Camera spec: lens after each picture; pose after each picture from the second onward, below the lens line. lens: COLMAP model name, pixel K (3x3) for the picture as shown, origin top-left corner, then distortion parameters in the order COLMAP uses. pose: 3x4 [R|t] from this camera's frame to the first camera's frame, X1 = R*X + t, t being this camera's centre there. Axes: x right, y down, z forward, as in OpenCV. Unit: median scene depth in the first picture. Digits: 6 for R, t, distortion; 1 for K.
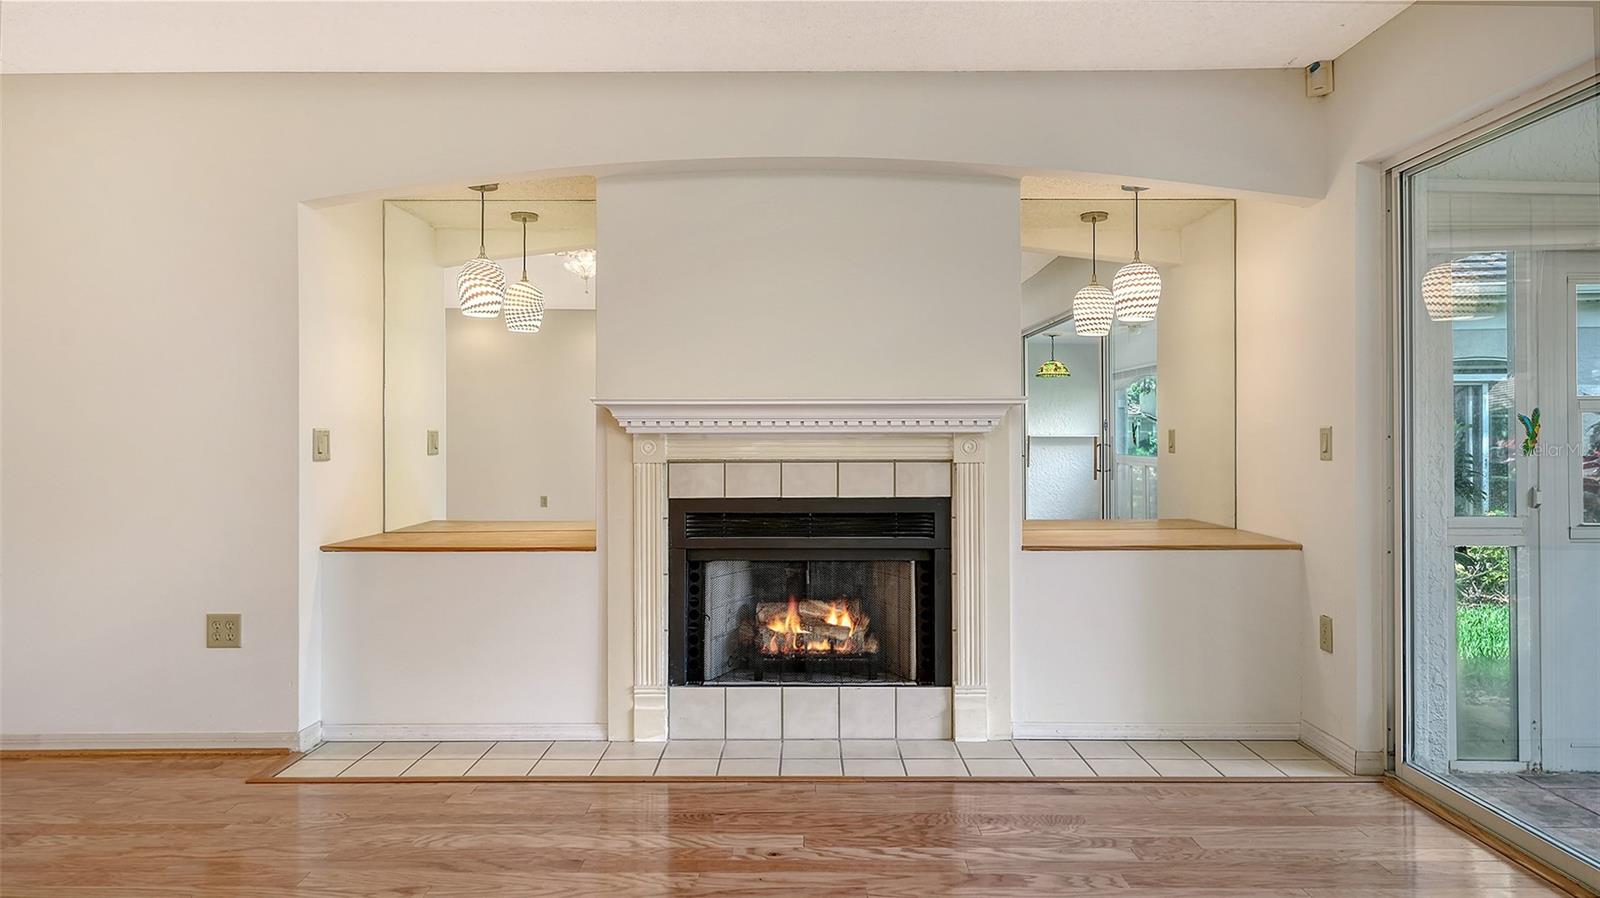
lens RADIAL K [[977.7, 0, 805.4], [0, 977.7, 426.5], [0, 0, 1]] dist [0.014033, -0.009476]
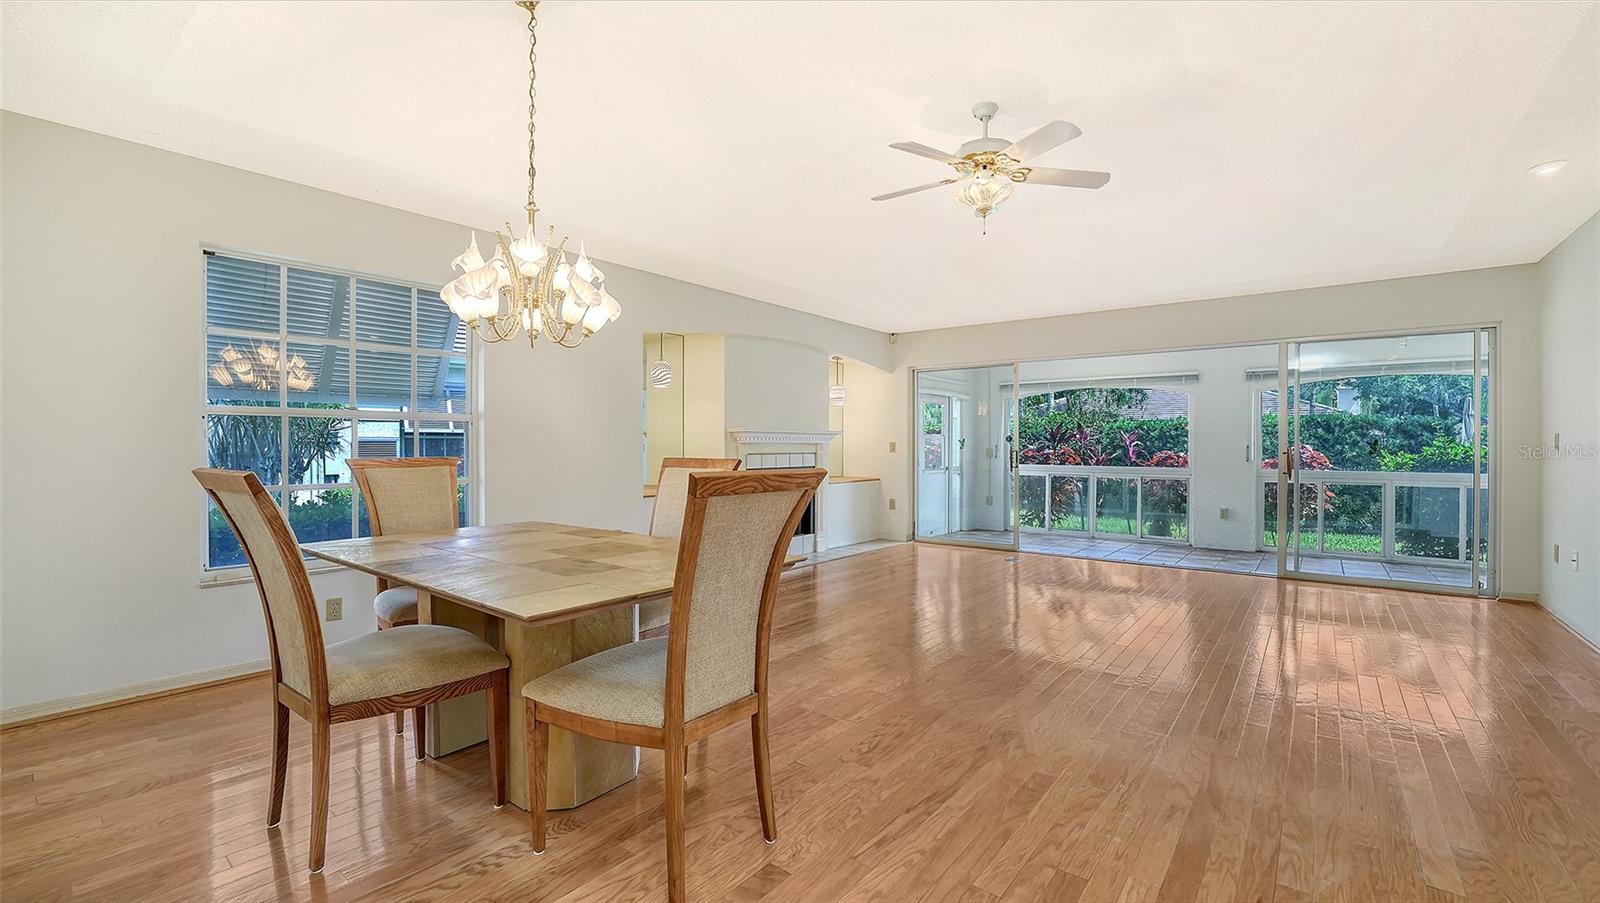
lens RADIAL K [[661.1, 0, 790.5], [0, 661.1, 453.0], [0, 0, 1]] dist [-0.036747, 0.000507]
pose [[0.629419, -0.005811, 0.777044, -1.376275], [-0.007750, 0.999875, 0.013755, 0.008394], [-0.777027, -0.014680, 0.629296, -0.140622]]
